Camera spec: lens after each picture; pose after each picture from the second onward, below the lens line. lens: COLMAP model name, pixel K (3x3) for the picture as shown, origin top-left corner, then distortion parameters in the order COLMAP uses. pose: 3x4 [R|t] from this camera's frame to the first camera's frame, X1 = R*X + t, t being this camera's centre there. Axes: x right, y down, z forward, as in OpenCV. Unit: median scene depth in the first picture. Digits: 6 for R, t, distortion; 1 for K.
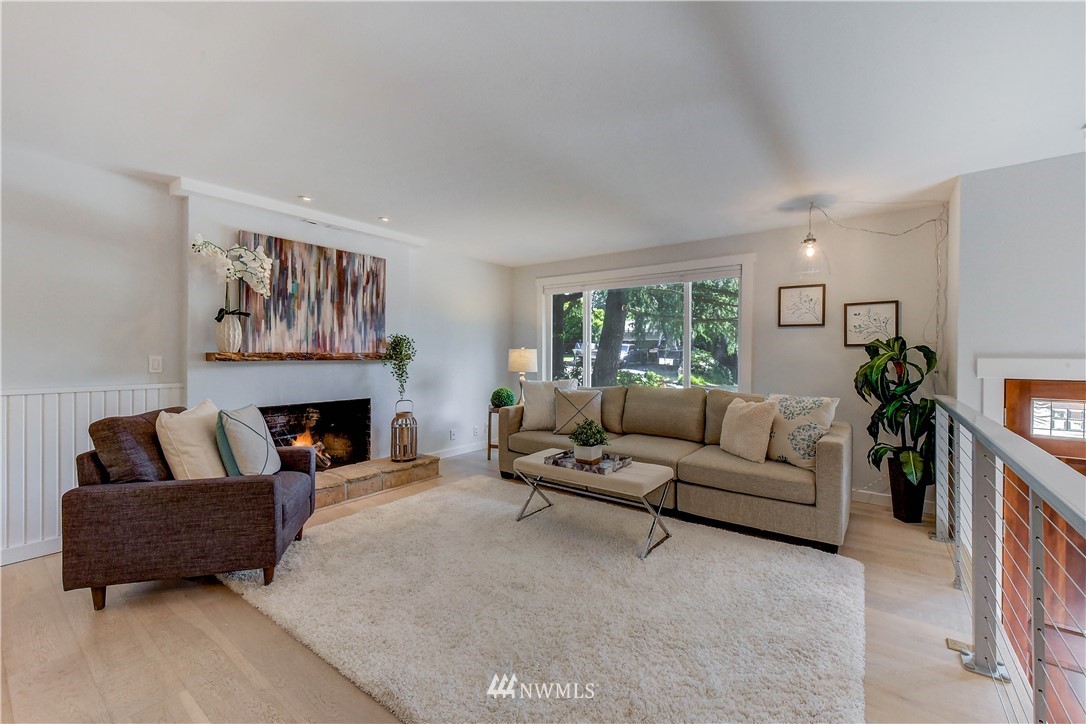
lens RADIAL K [[437.6, 0, 543.0], [0, 437.6, 362.0], [0, 0, 1]] dist [-0.001380, -0.000008]
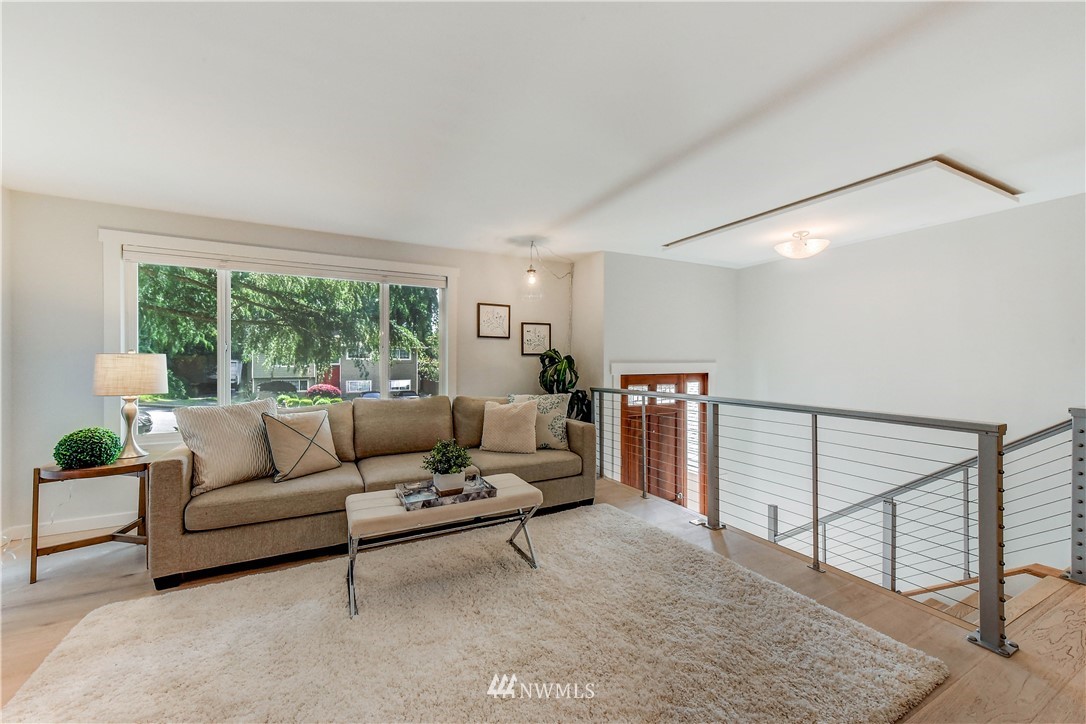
lens RADIAL K [[436.3, 0, 549.2], [0, 436.3, 367.0], [0, 0, 1]] dist [-0.000289, 0.000086]
pose [[0.404862, -0.015601, 0.914245, -0.498480], [0.018192, 0.999794, 0.009005, -0.011249], [-0.914197, 0.012987, 0.405062, 0.423227]]
